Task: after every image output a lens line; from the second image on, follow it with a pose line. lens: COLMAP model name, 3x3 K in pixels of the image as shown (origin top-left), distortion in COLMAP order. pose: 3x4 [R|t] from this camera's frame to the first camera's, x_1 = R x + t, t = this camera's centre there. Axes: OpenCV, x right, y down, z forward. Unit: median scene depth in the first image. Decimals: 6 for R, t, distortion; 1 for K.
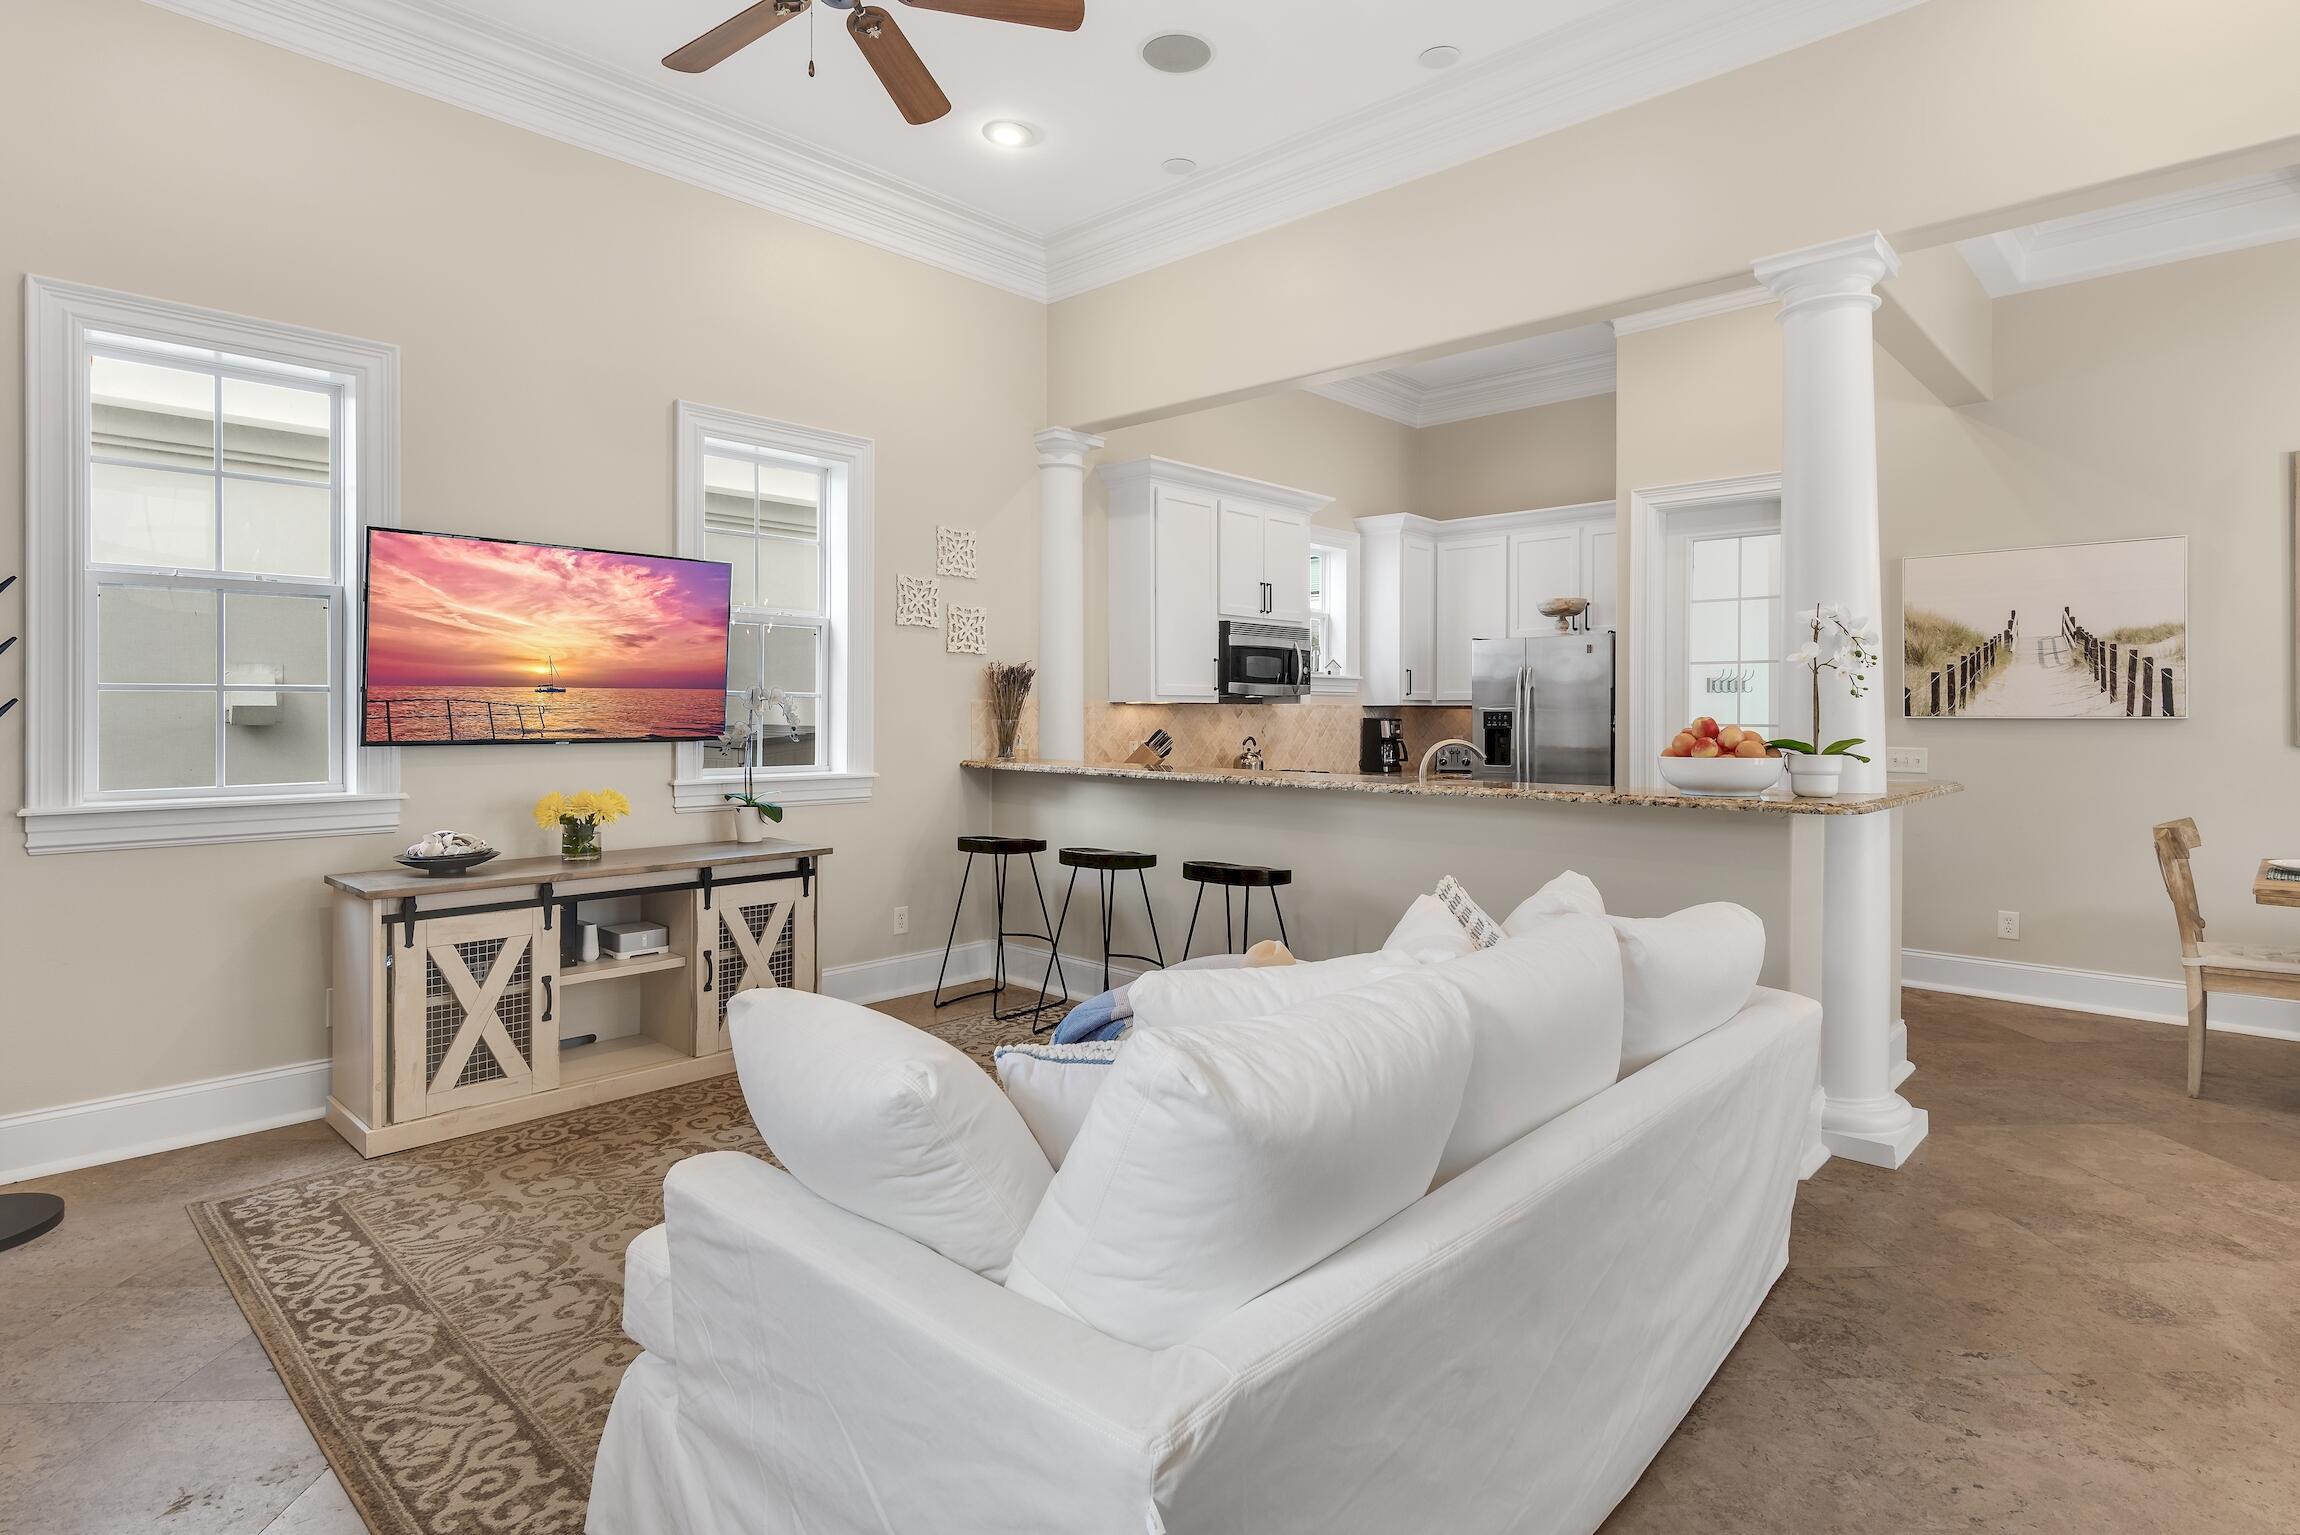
lens RADIAL K [[1176.0, 0, 1157.2], [0, 1176.0, 713.8], [0, 0, 1]] dist [0.000489, 0.000992]
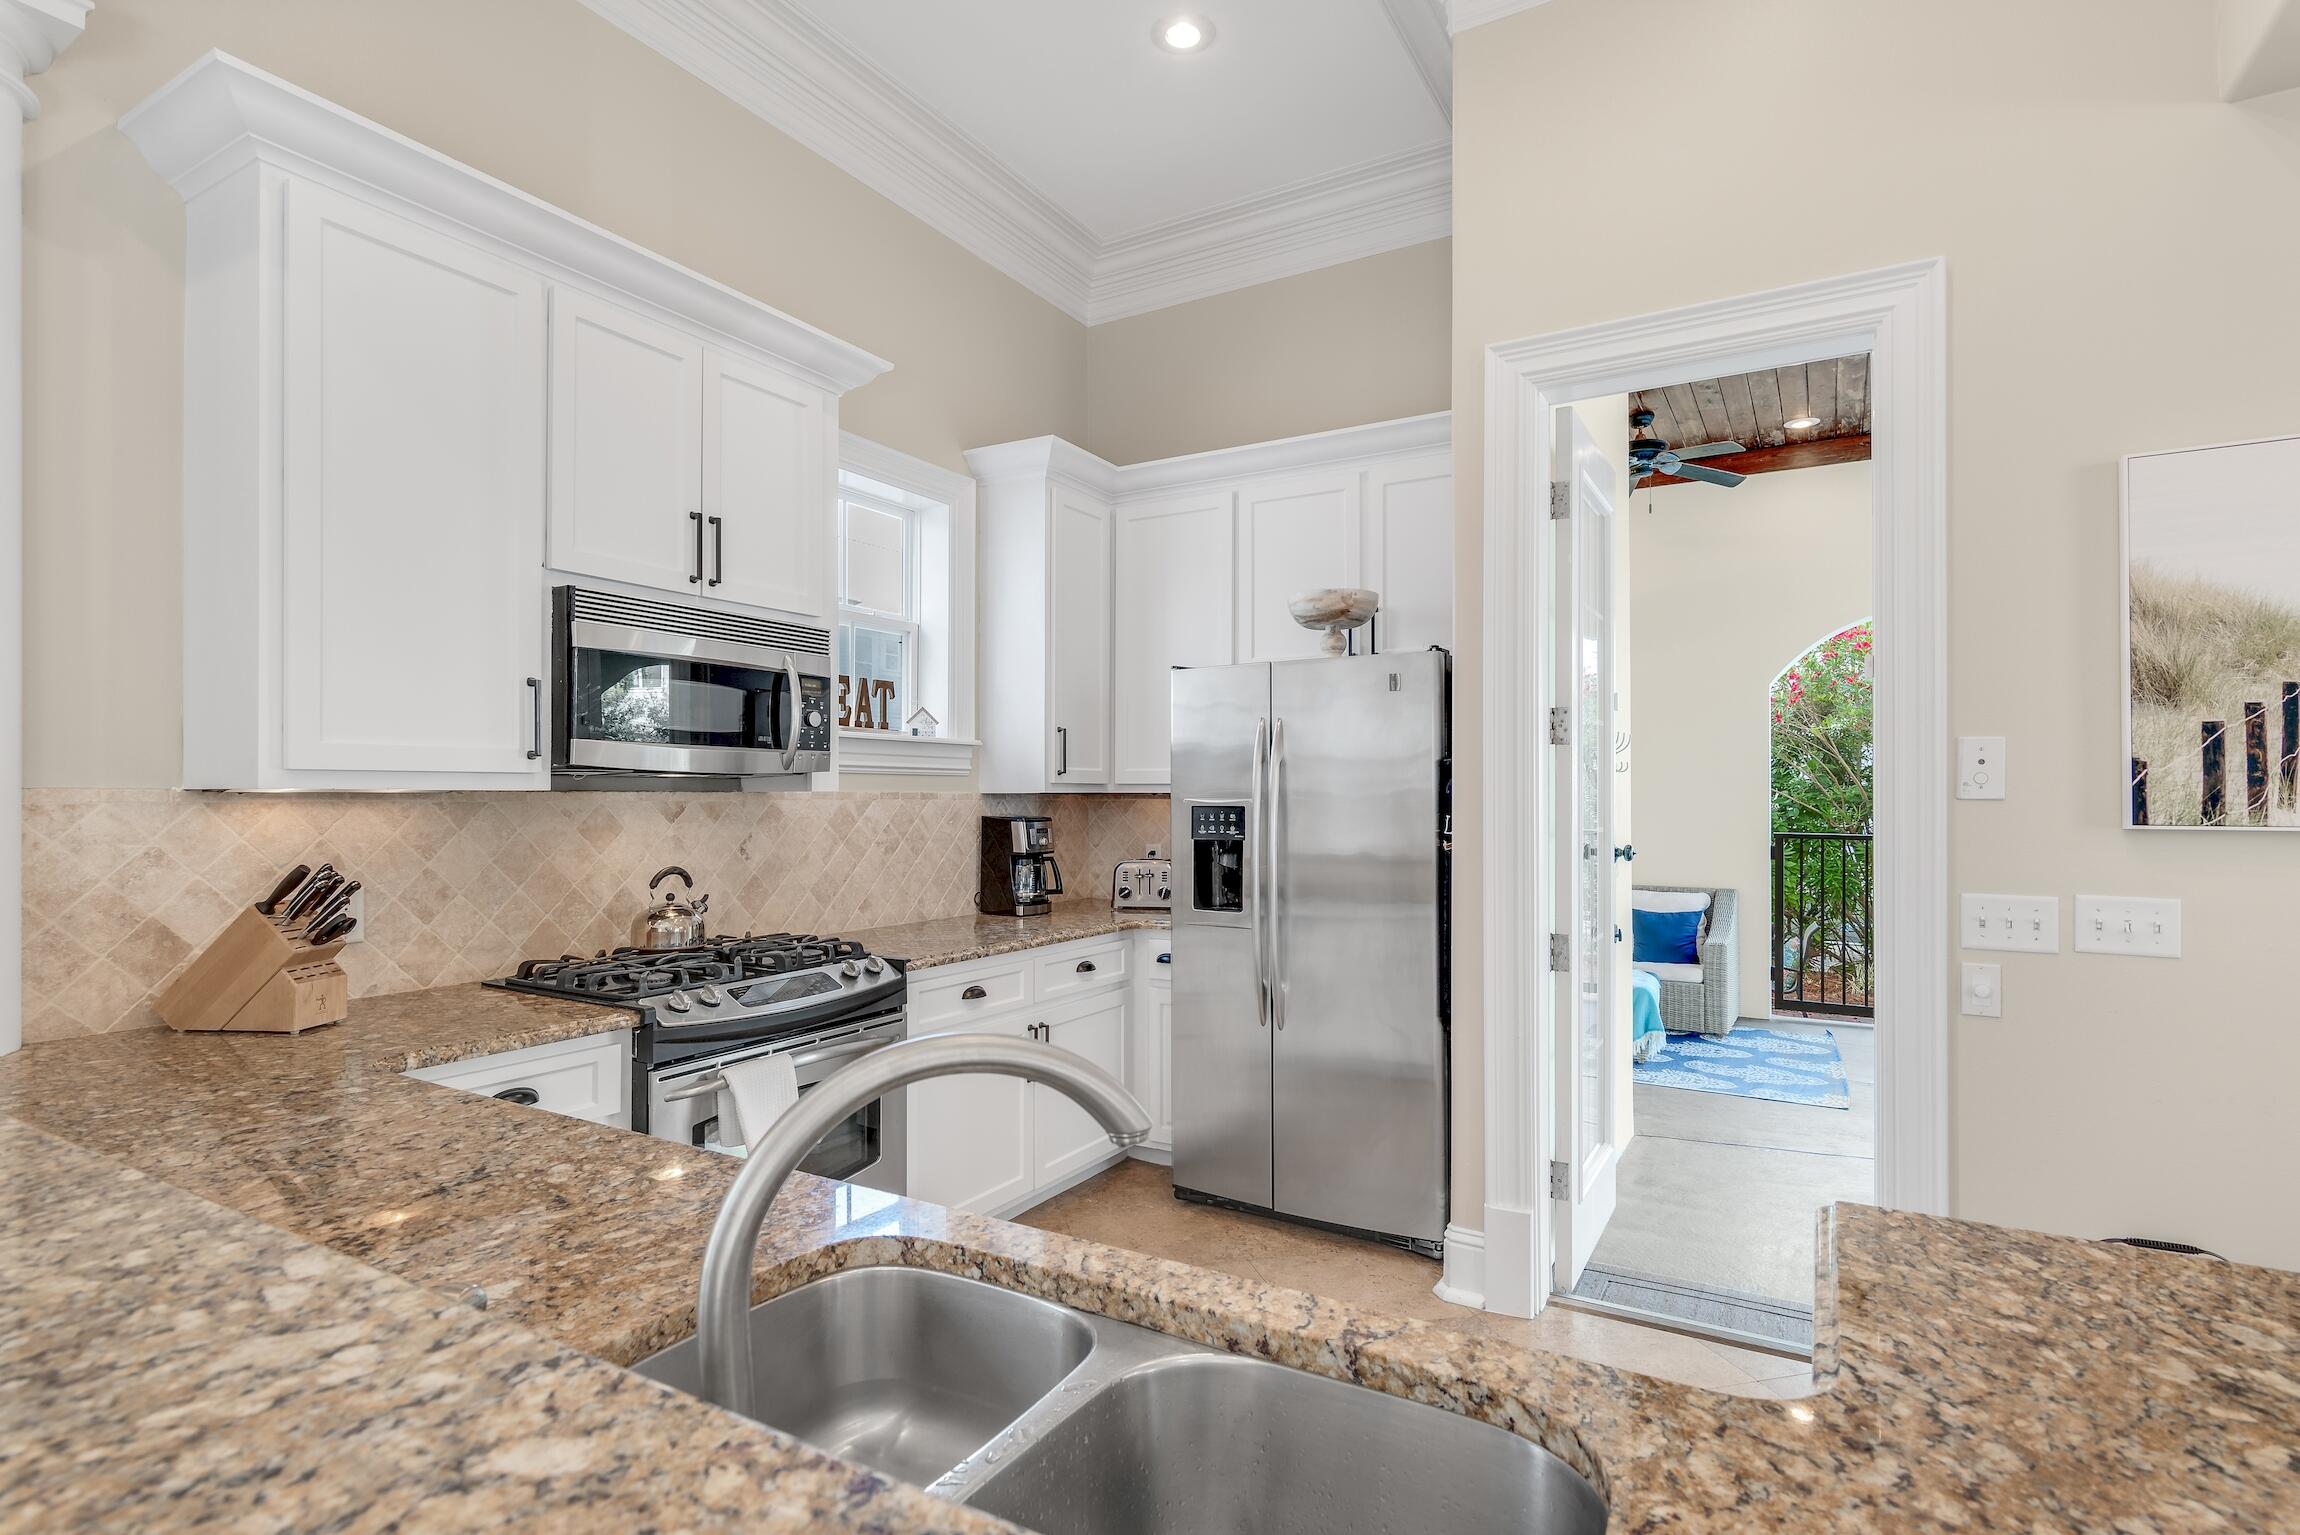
lens RADIAL K [[1133.3, 0, 1155.2], [0, 1133.3, 784.3], [0, 0, 1]] dist [0.000318, 0.000233]
pose [[0.974450, 0.001071, 0.224601, 0.158165], [0.000969, 0.999959, -0.008972, -0.007411], [-0.224601, 0.008960, 0.974410, 0.546598]]
